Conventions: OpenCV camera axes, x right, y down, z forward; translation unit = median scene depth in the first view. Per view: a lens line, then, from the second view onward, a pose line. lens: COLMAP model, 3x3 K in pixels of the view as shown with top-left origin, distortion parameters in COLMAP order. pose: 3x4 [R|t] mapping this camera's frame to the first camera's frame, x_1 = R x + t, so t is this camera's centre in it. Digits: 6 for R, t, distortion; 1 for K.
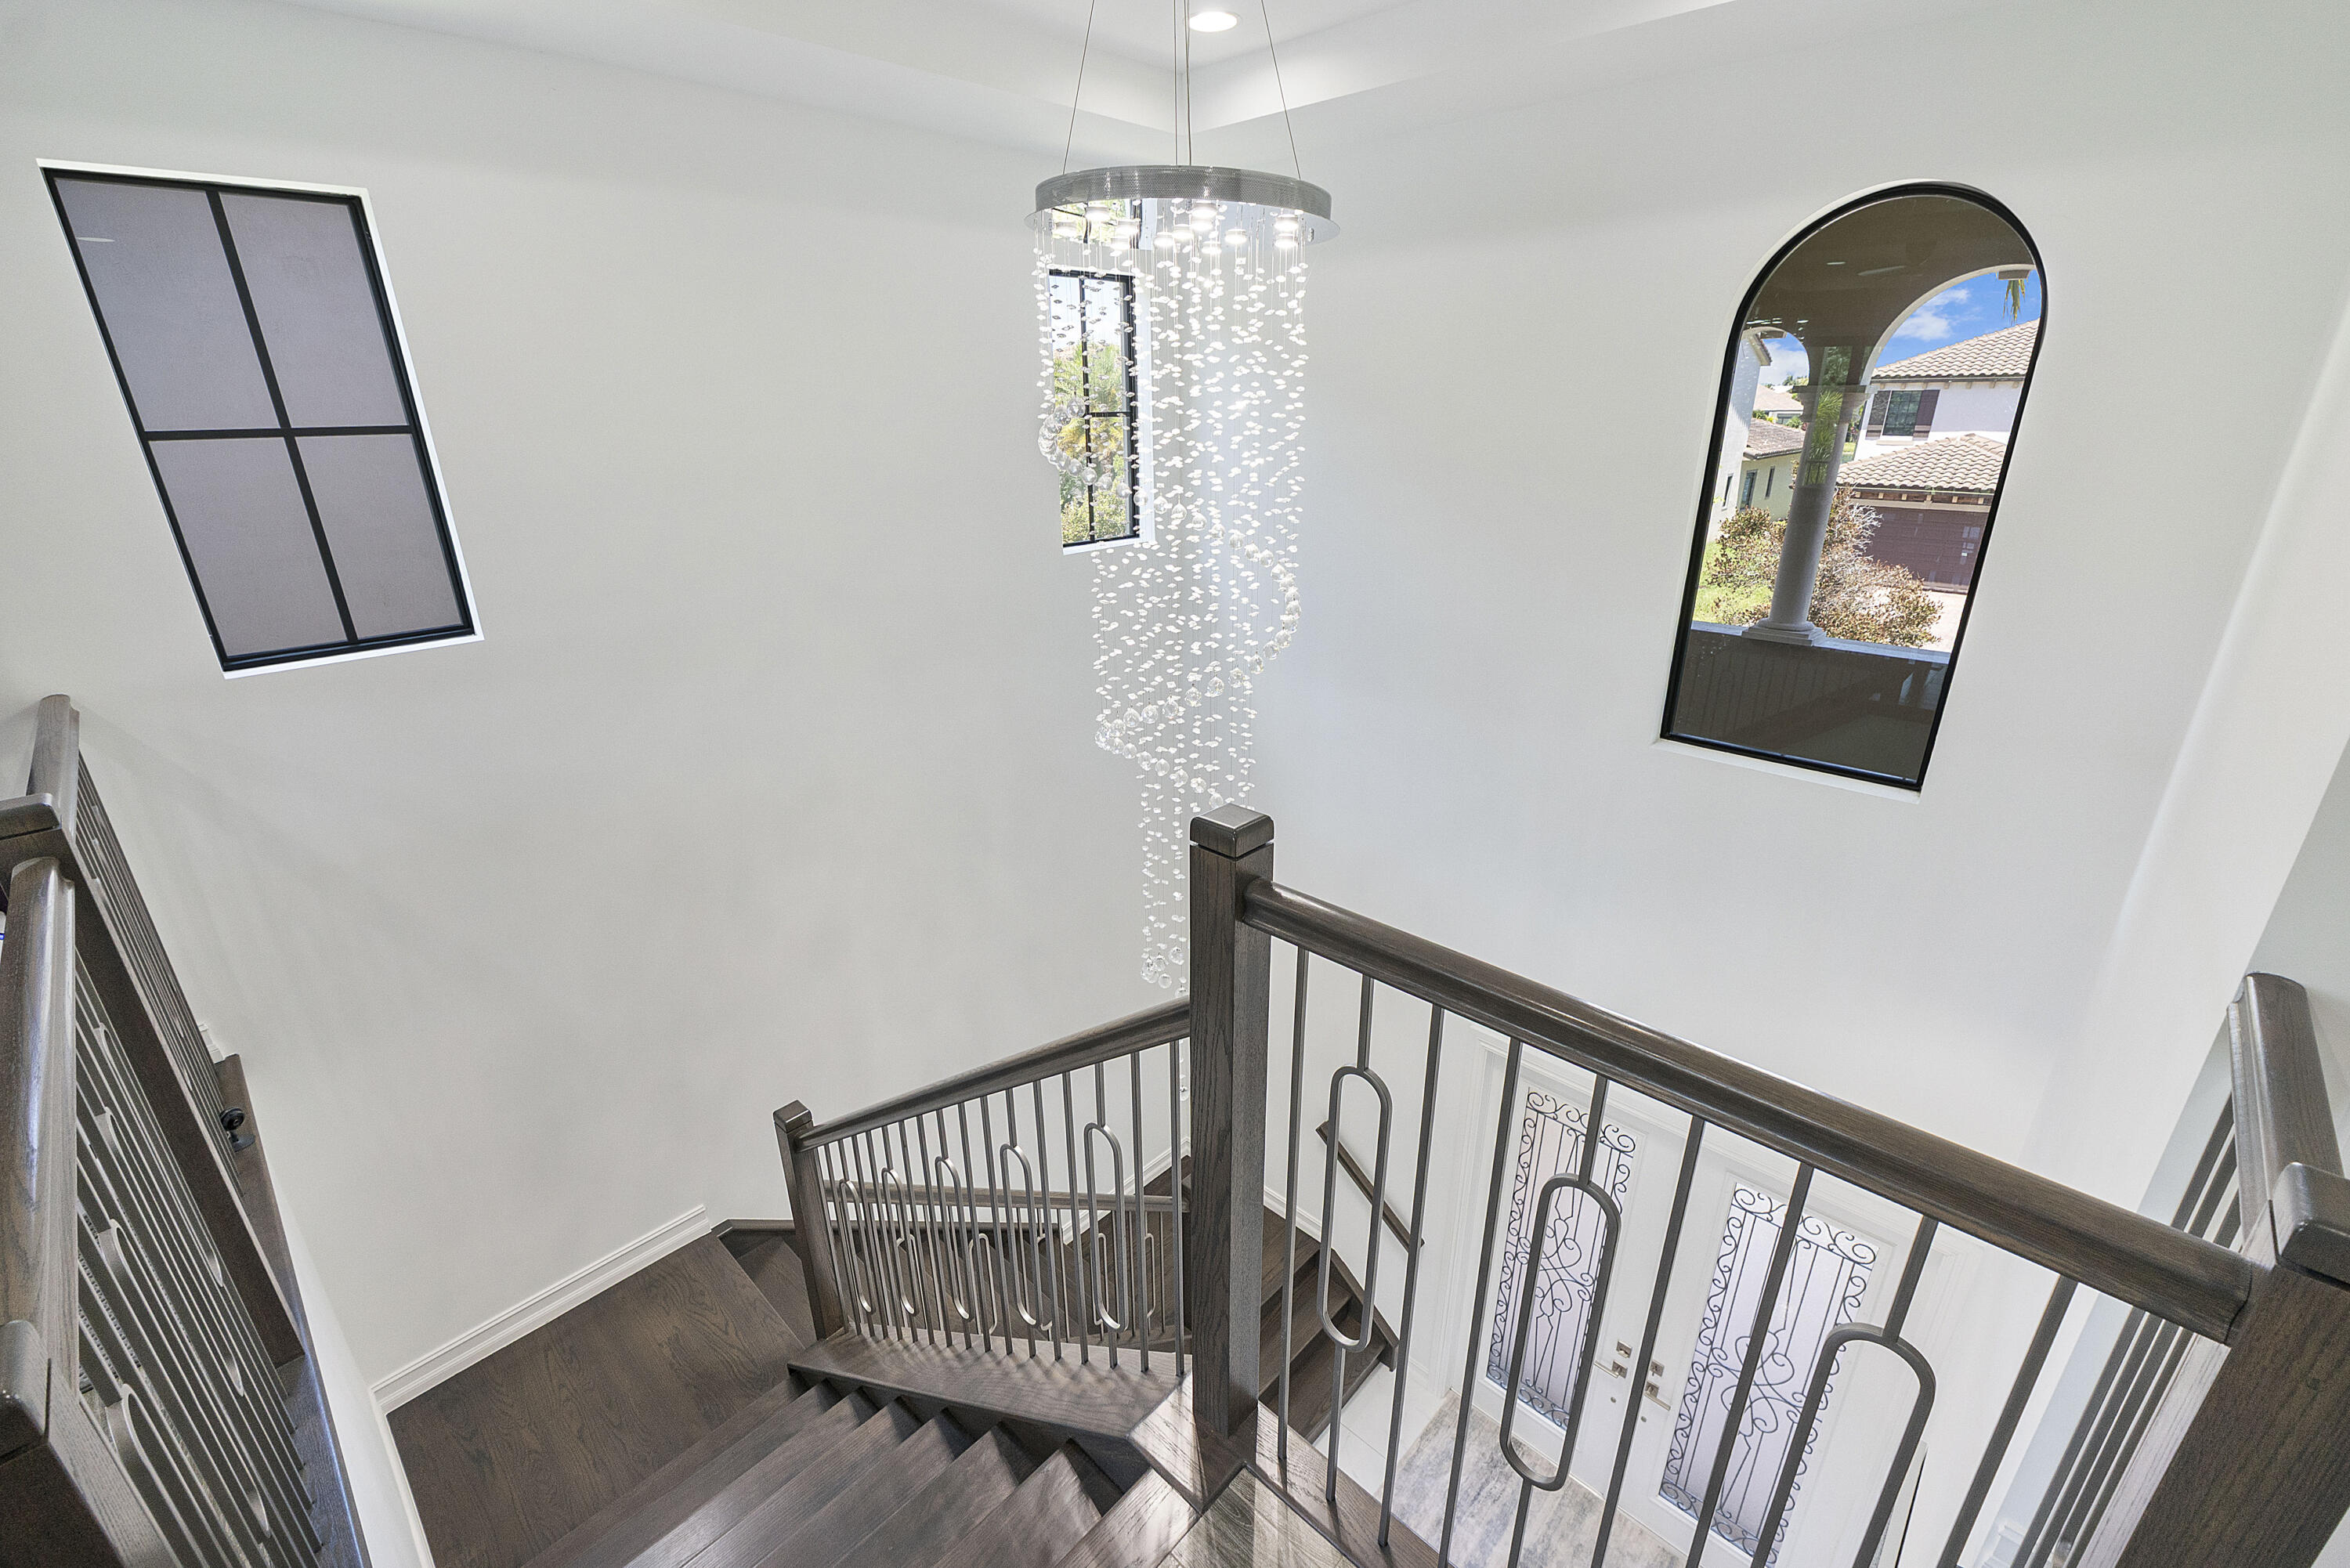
lens RADIAL K [[1000.8, 0, 1179.6], [0, 1000.8, 786.2], [0, 0, 1]] dist [-0.010793, 0.000507]
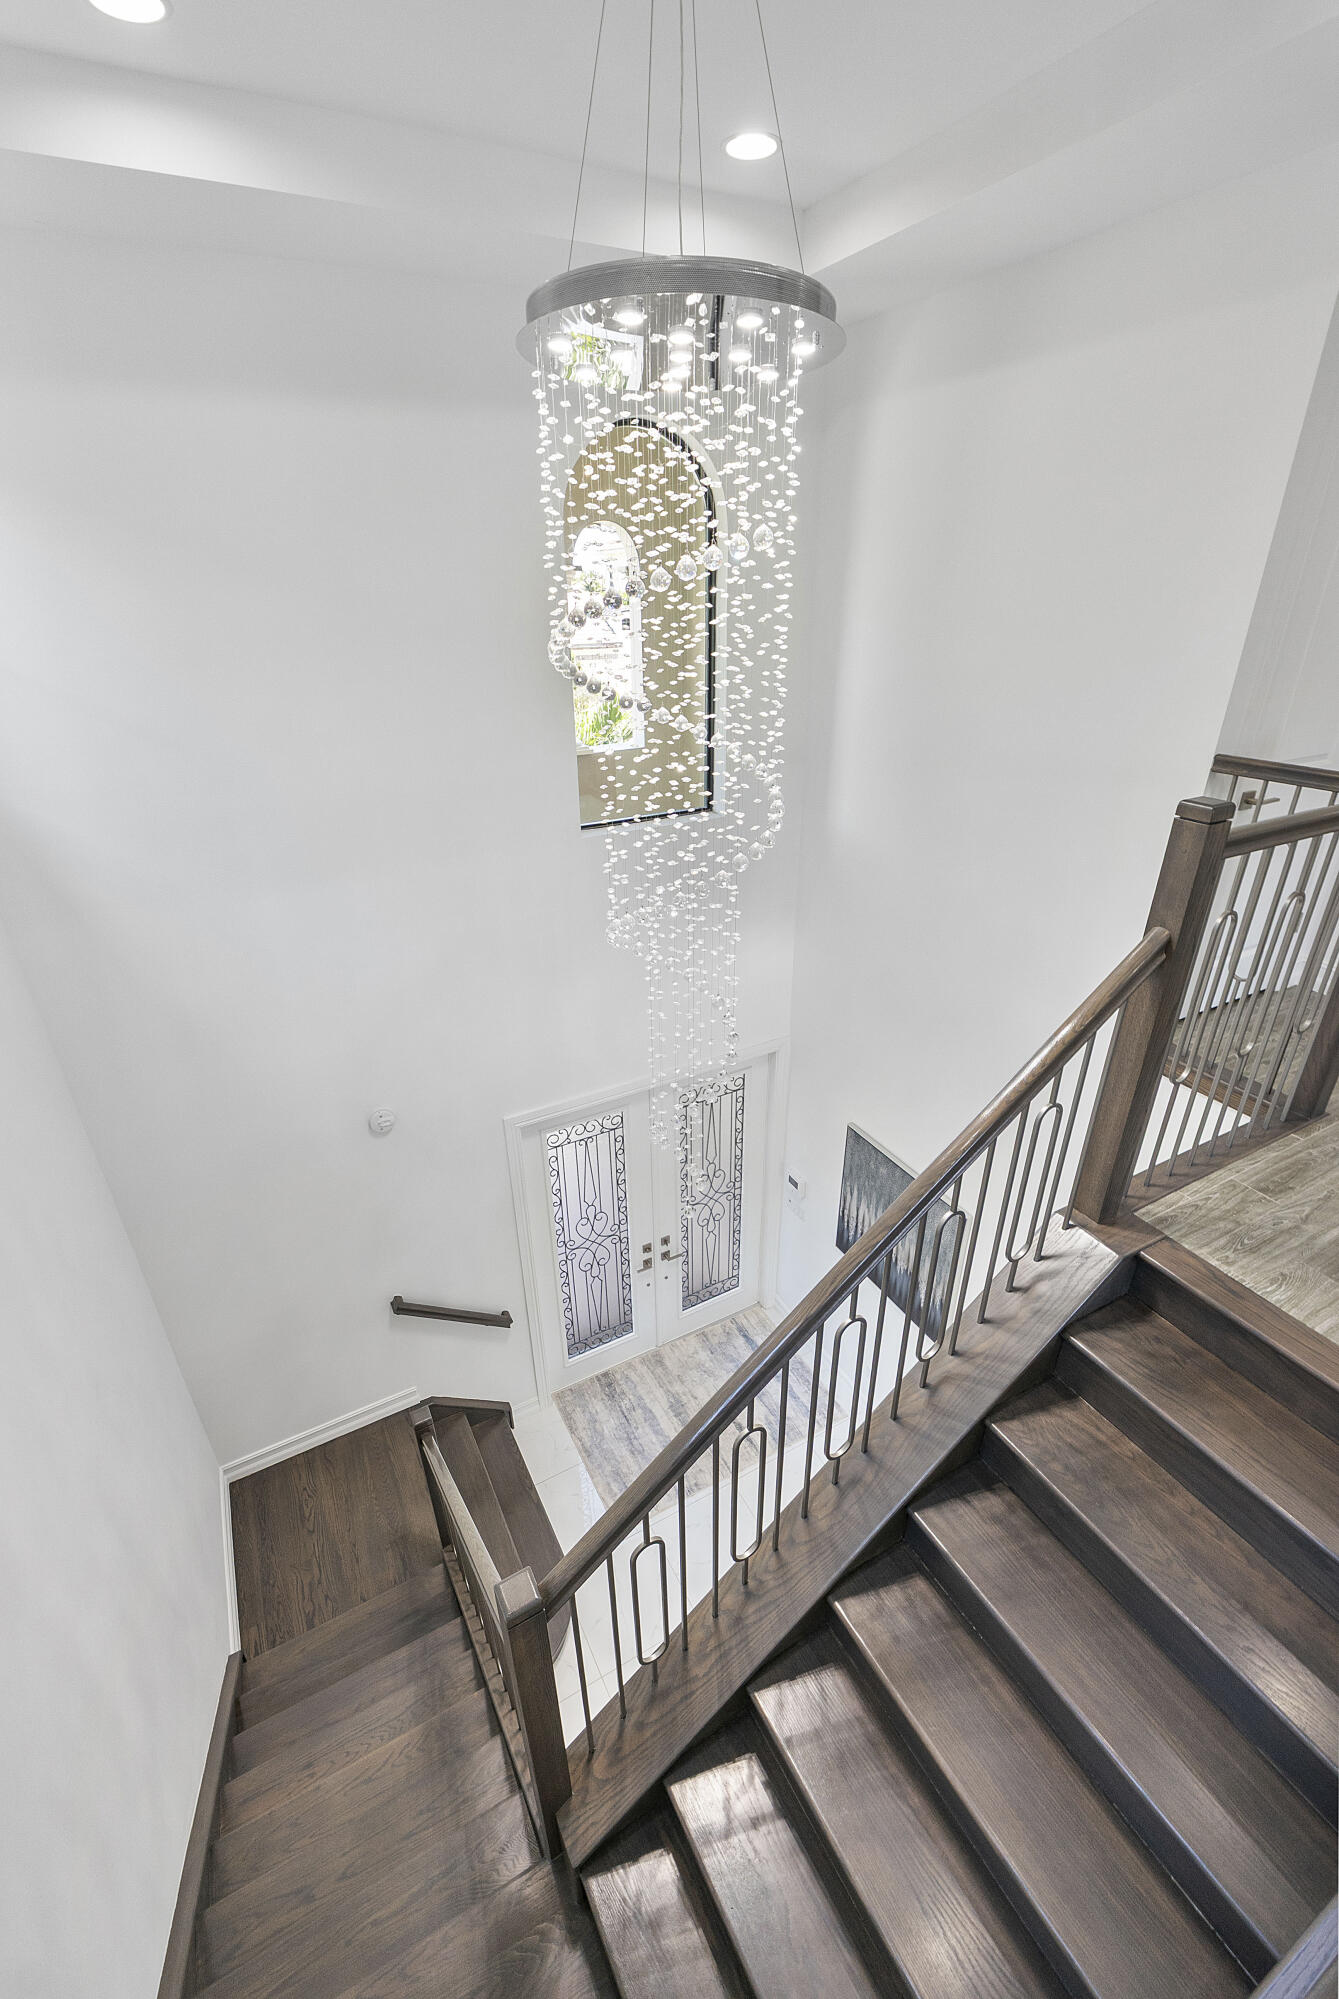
lens RADIAL K [[840.9, 0, 670.1], [0, 840.9, 1005.3], [0, 0, 1]] dist [0.000032, -0.000116]
pose [[0.317036, -0.423727, 0.848495, -0.714783], [0.361461, 0.881107, 0.304954, -0.187821], [-0.876832, 0.210016, 0.432503, 0.574573]]
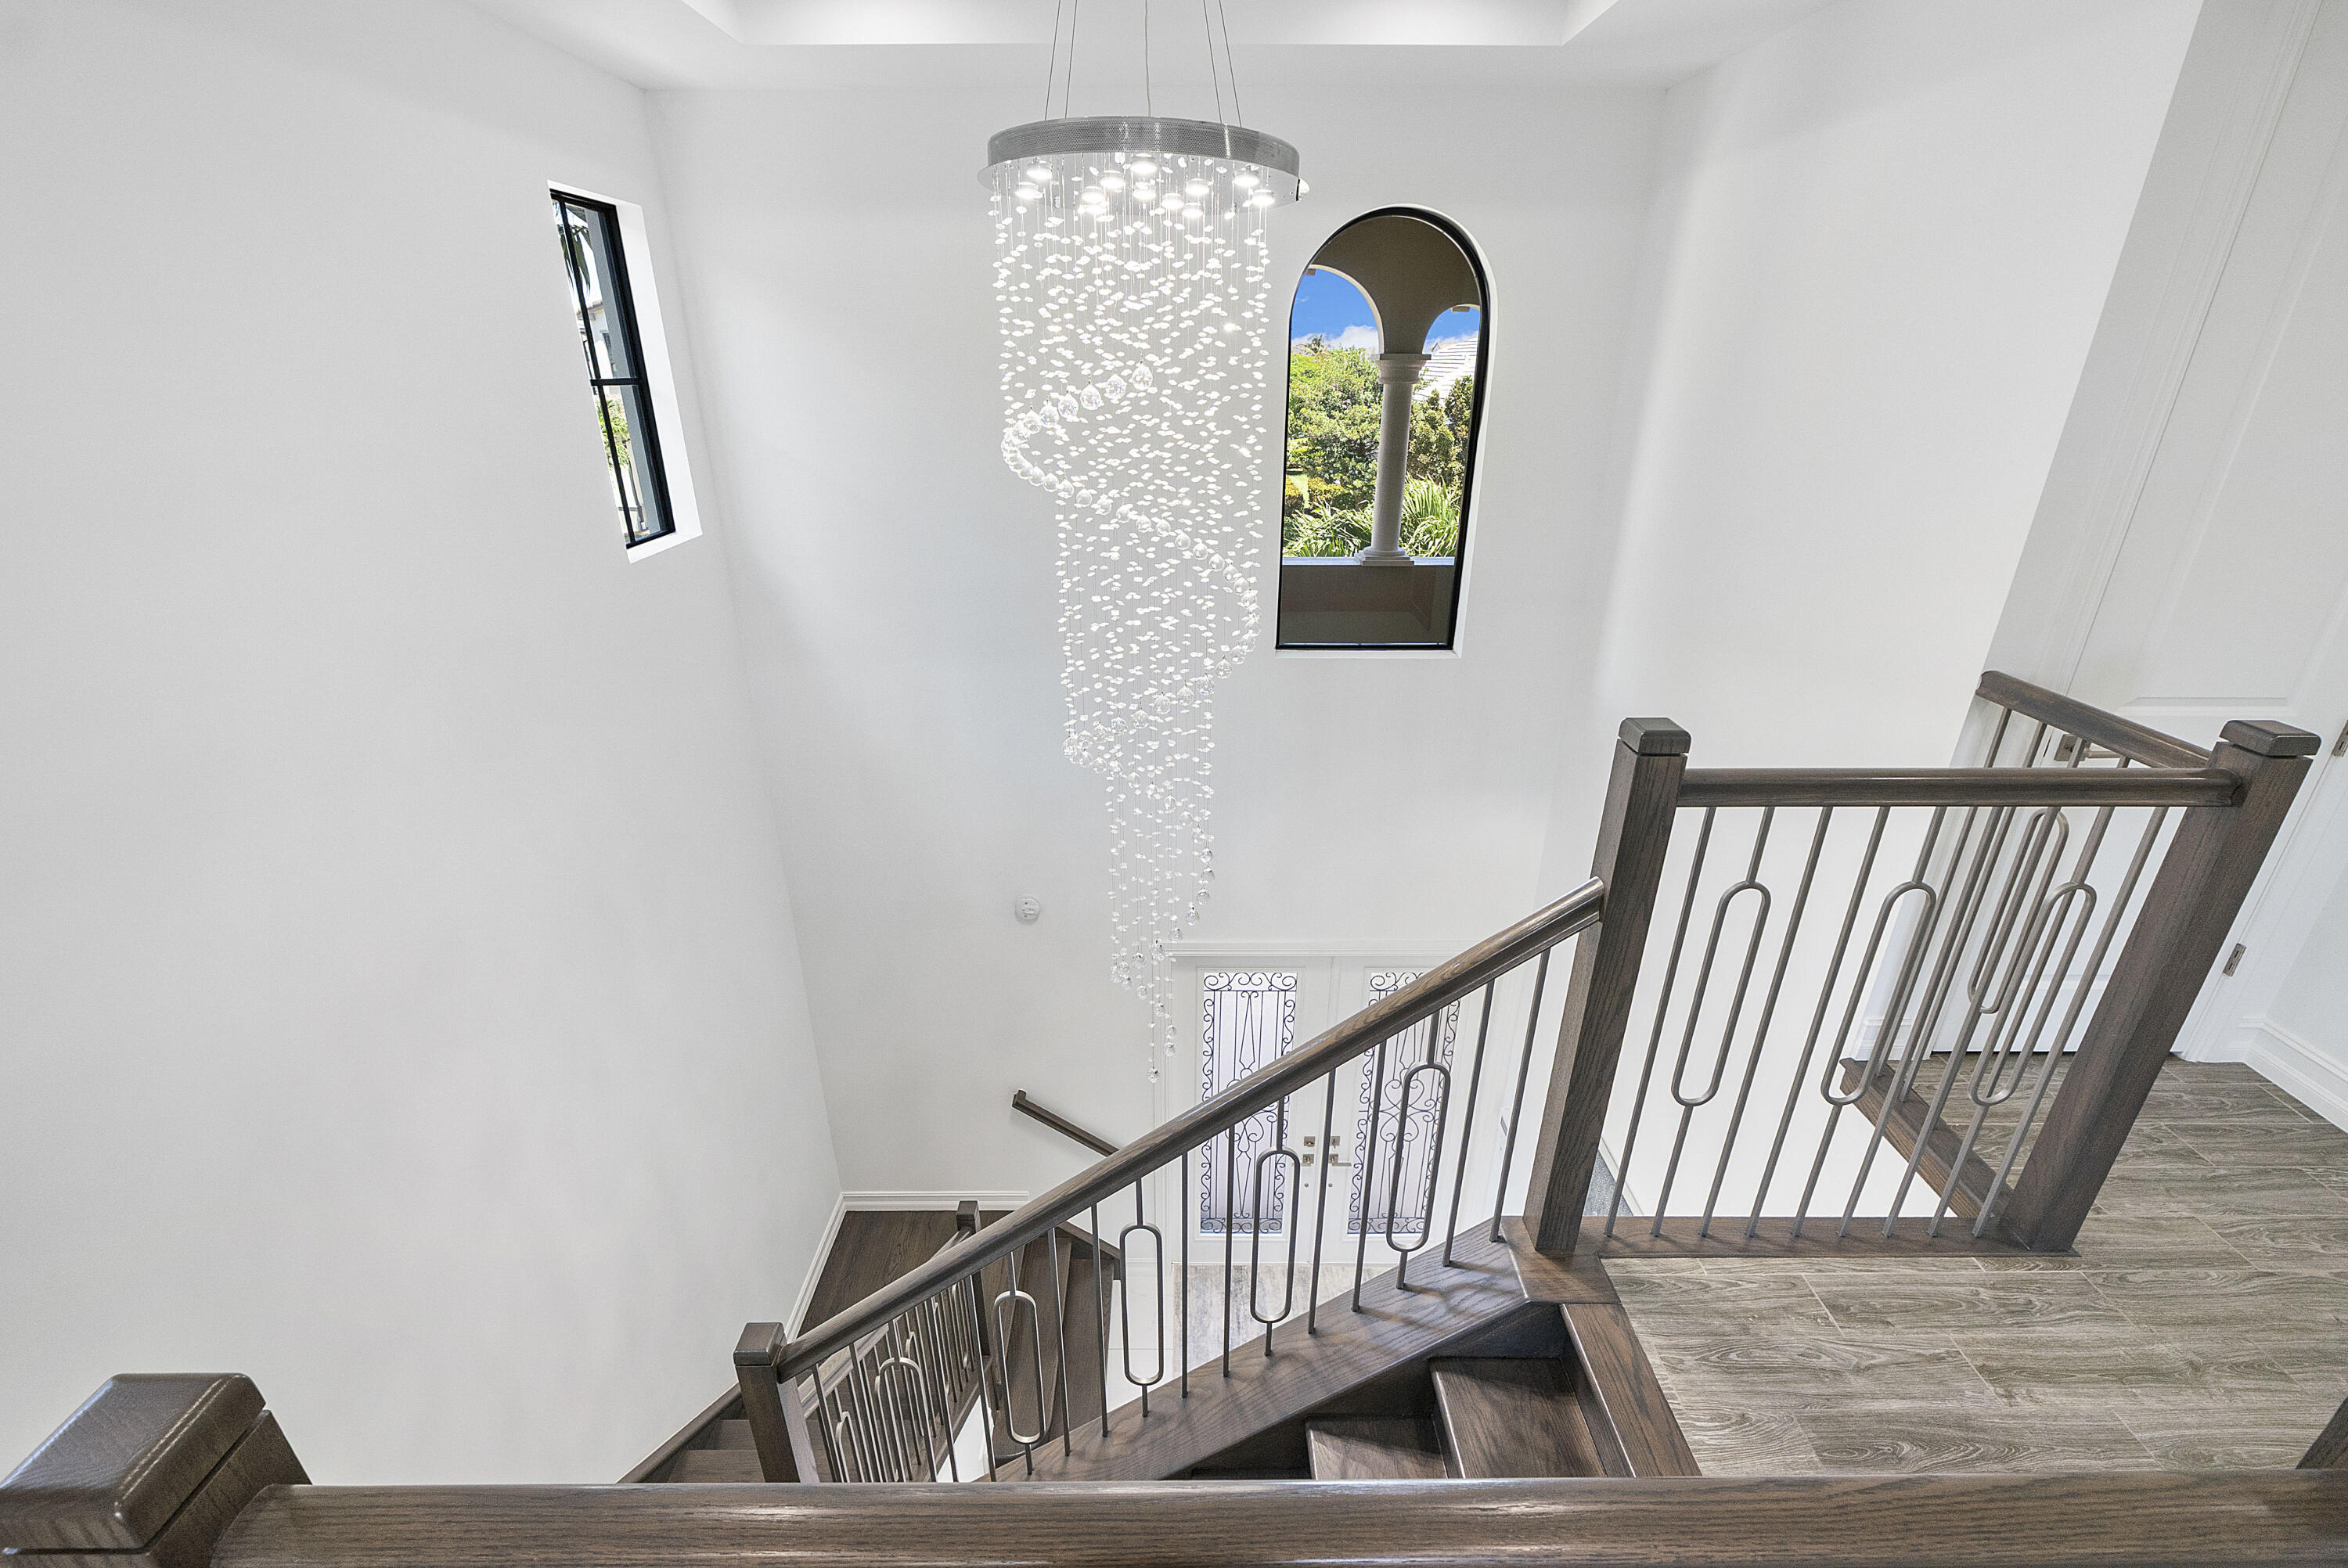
lens RADIAL K [[987.6, 0, 1170.6], [0, 987.6, 794.3], [0, 0, 1]] dist [0.000032, -0.000116]
pose [[0.726159, -0.273444, 0.630810, -0.548871], [0.248717, 0.959844, 0.129764, -0.088926], [-0.640962, 0.062664, 0.765010, 0.221714]]
